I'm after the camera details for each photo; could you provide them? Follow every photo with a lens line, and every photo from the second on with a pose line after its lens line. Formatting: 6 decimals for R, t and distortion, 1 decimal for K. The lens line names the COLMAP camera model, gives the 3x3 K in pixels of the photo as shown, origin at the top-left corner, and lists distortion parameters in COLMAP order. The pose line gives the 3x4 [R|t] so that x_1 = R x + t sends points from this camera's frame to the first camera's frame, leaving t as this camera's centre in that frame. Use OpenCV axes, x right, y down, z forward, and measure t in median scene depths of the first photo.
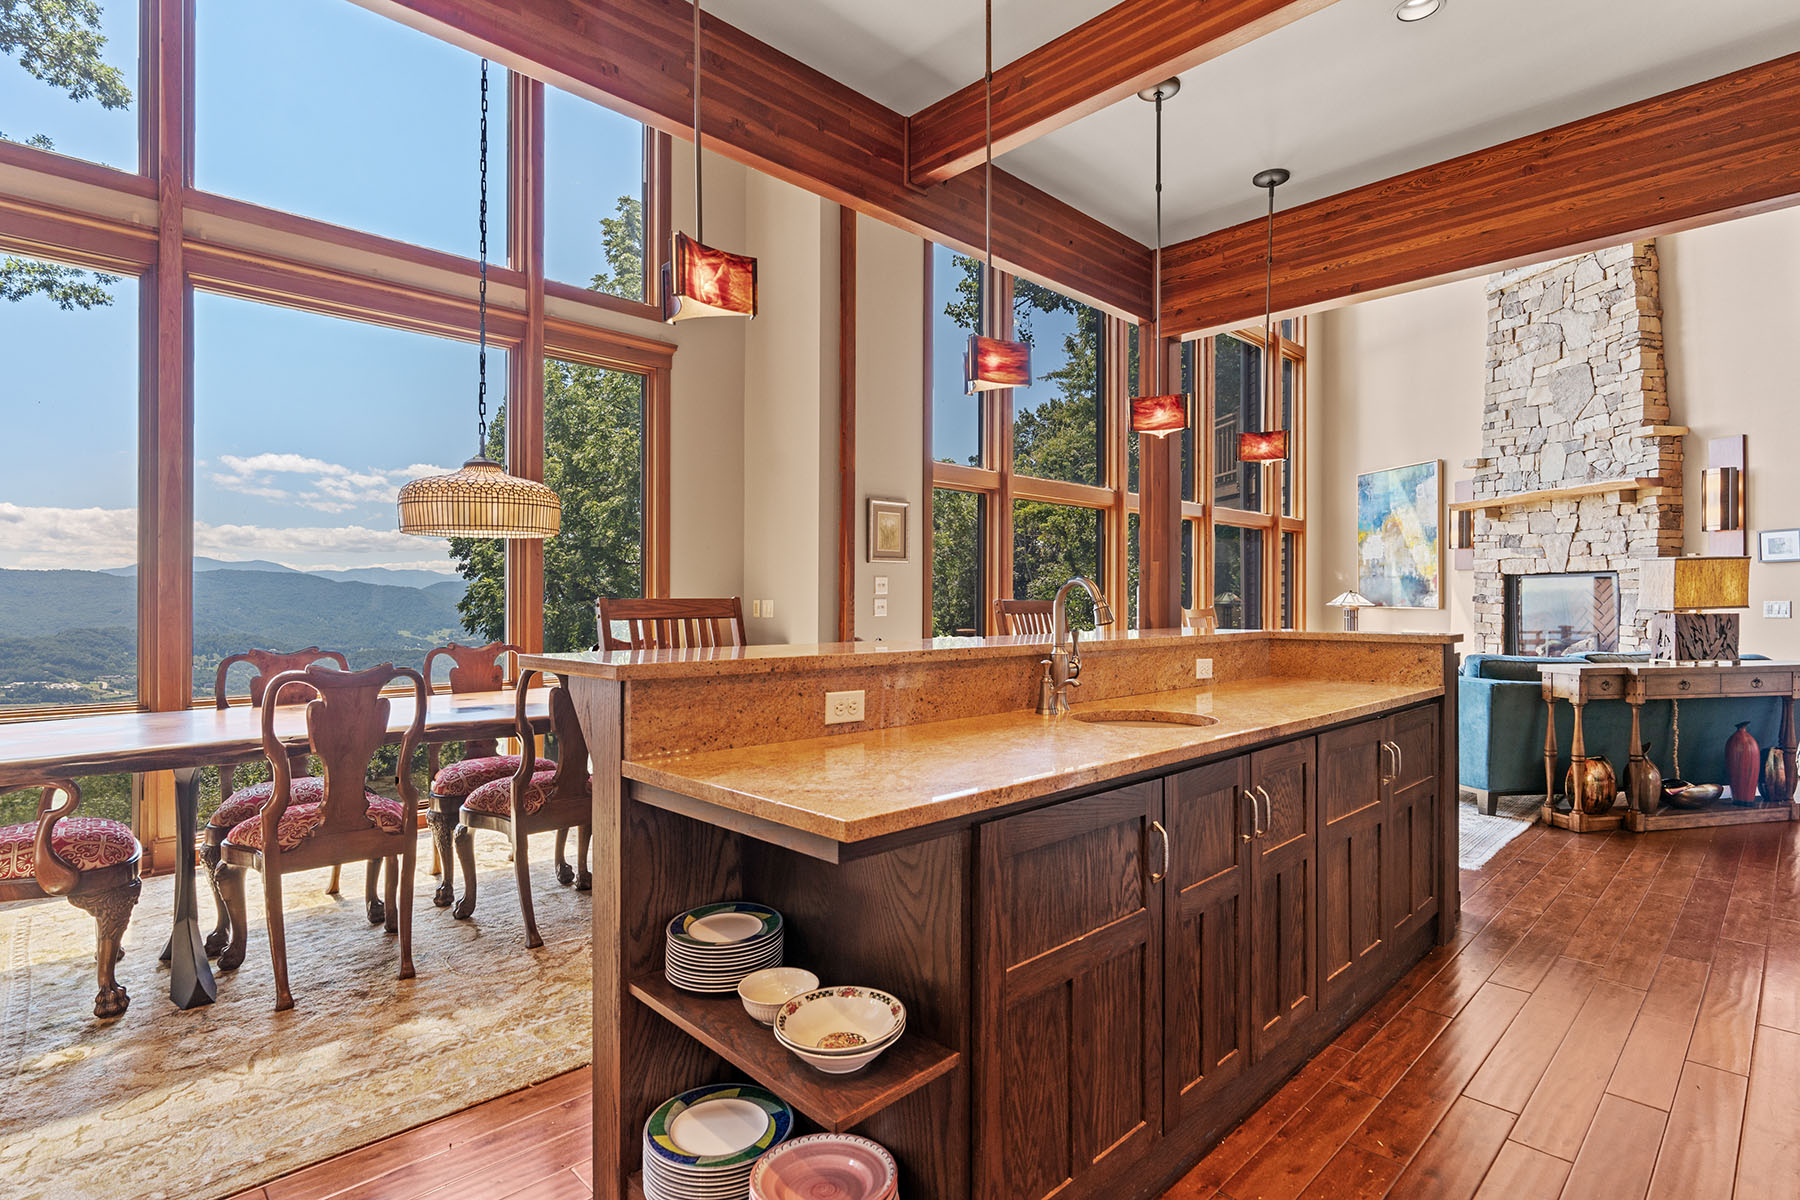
lens RADIAL K [[920.5, 0, 898.0], [0, 920.5, 601.2], [0, 0, 1]] dist [-0.003980, 0.001299]
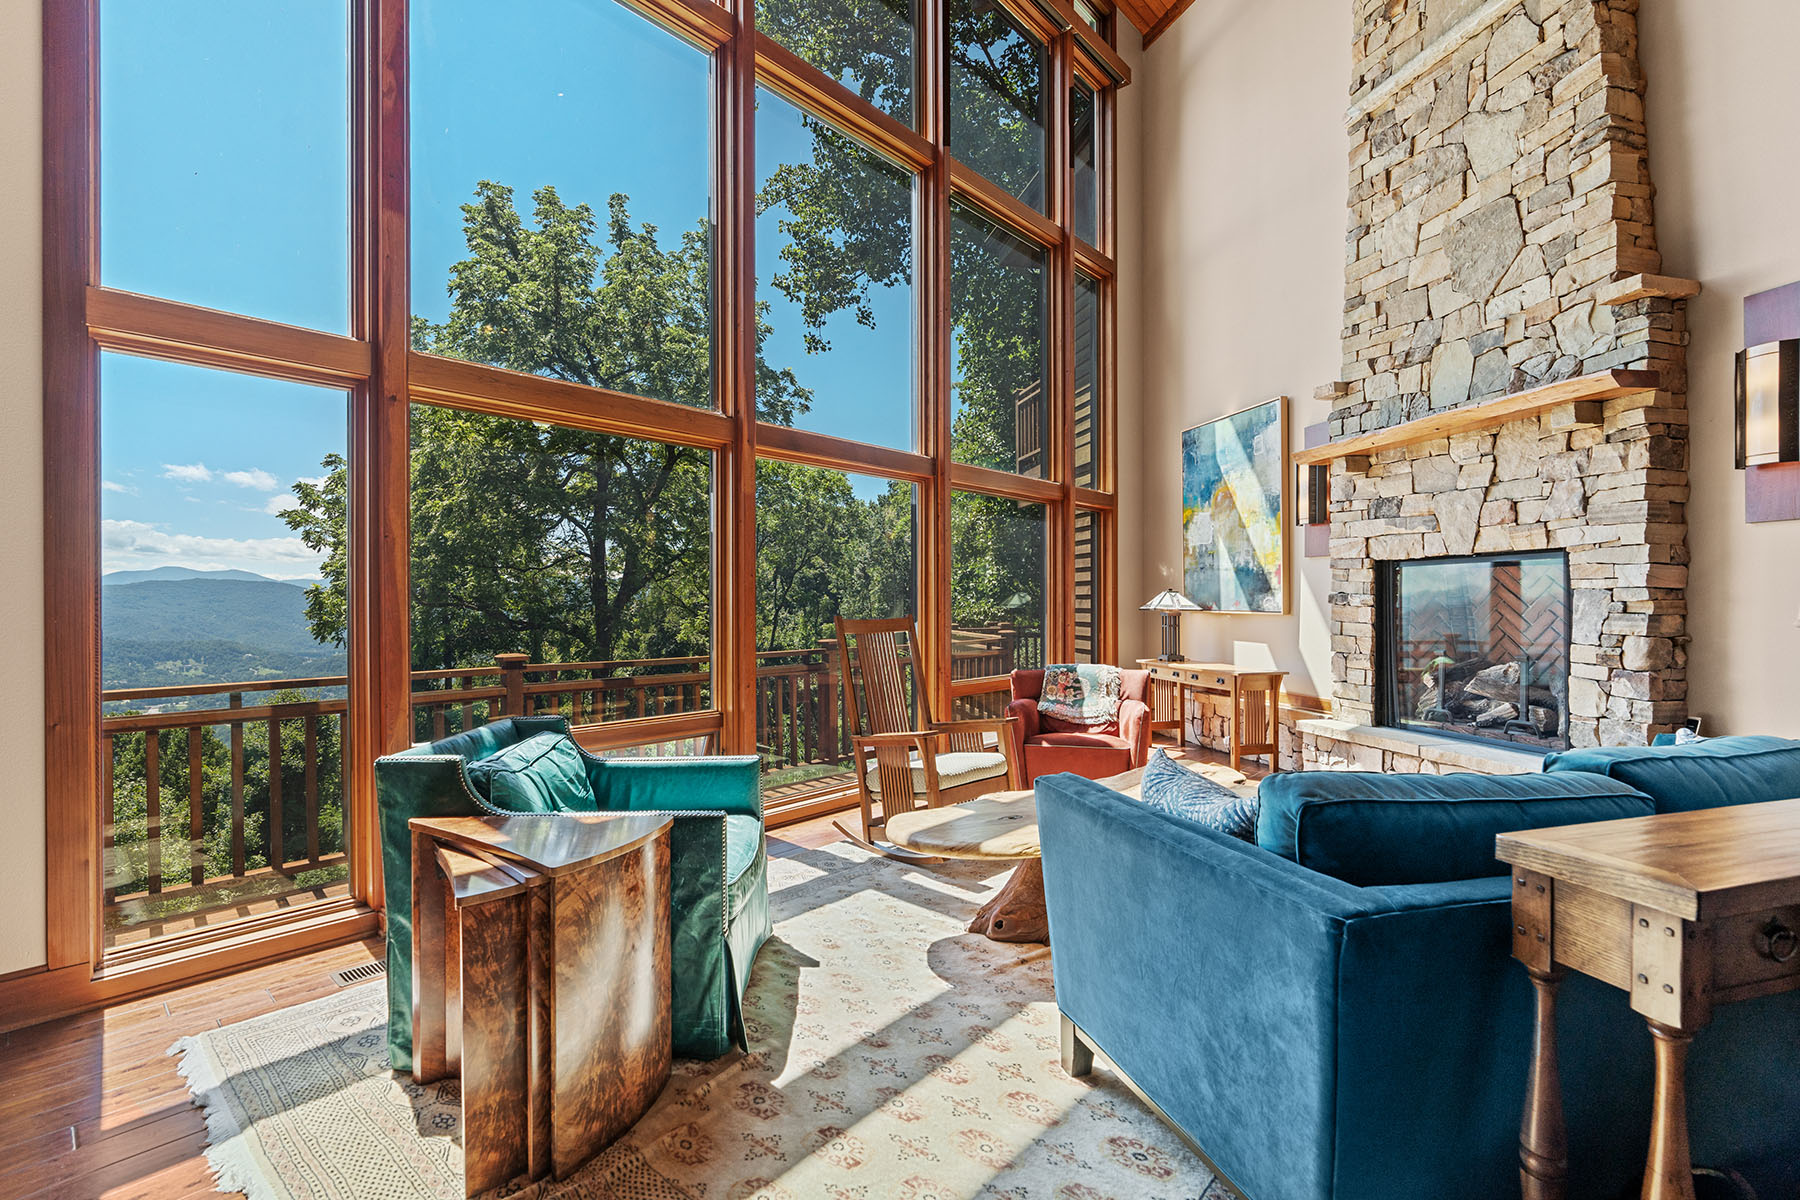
lens RADIAL K [[821.0, 0, 908.2], [0, 821.0, 609.3], [0, 0, 1]] dist [-0.003747, 0.001442]
pose [[0.997750, -0.006808, 0.066695, 0.305067], [0.006423, 0.999961, 0.005982, -0.000697], [-0.066733, -0.005540, 0.997756, 0.463759]]
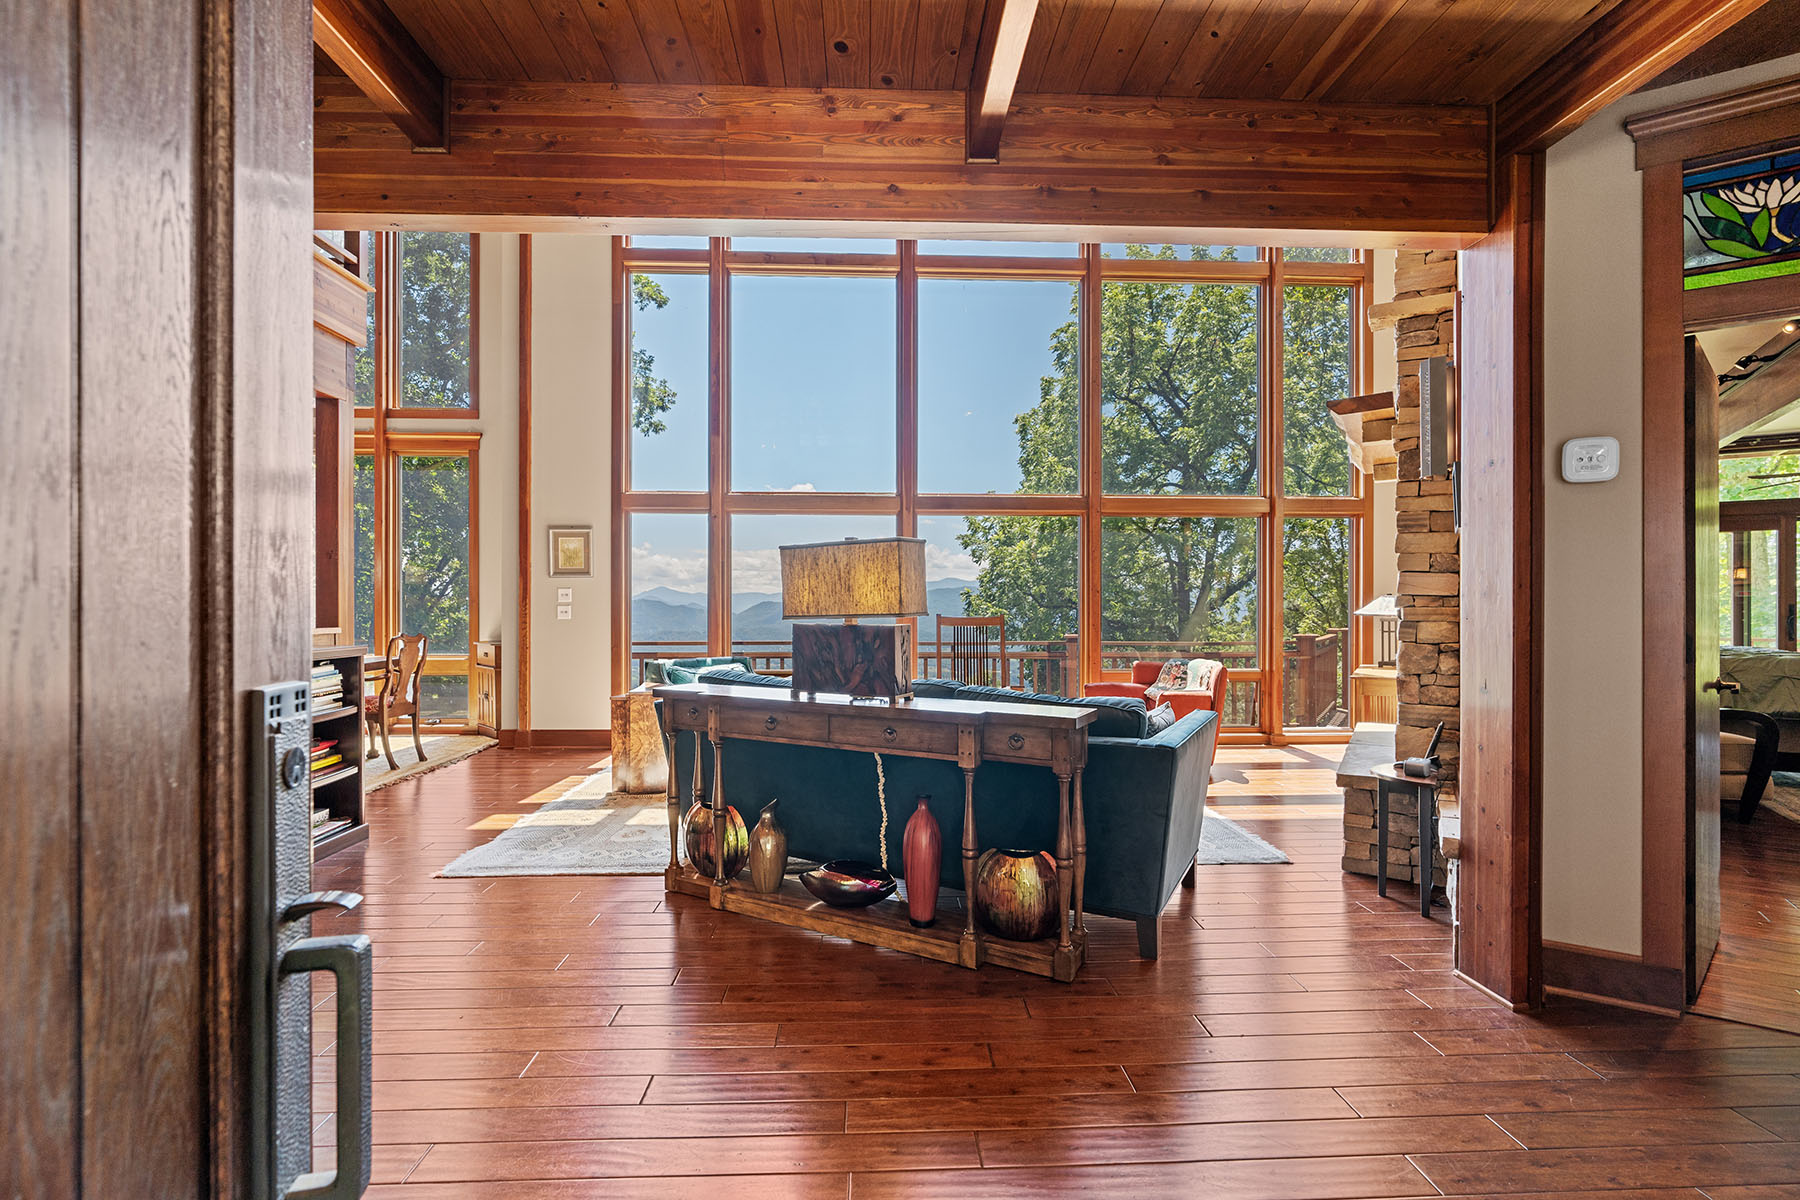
lens RADIAL K [[821.0, 0, 893.1], [0, 821.0, 605.1], [0, 0, 1]] dist [-0.003747, 0.001442]
pose [[0.725938, -0.001893, -0.687758, 0.818076], [0.001175, 0.999998, -0.001511, -0.000480], [0.687760, 0.000289, 0.725939, 0.356329]]
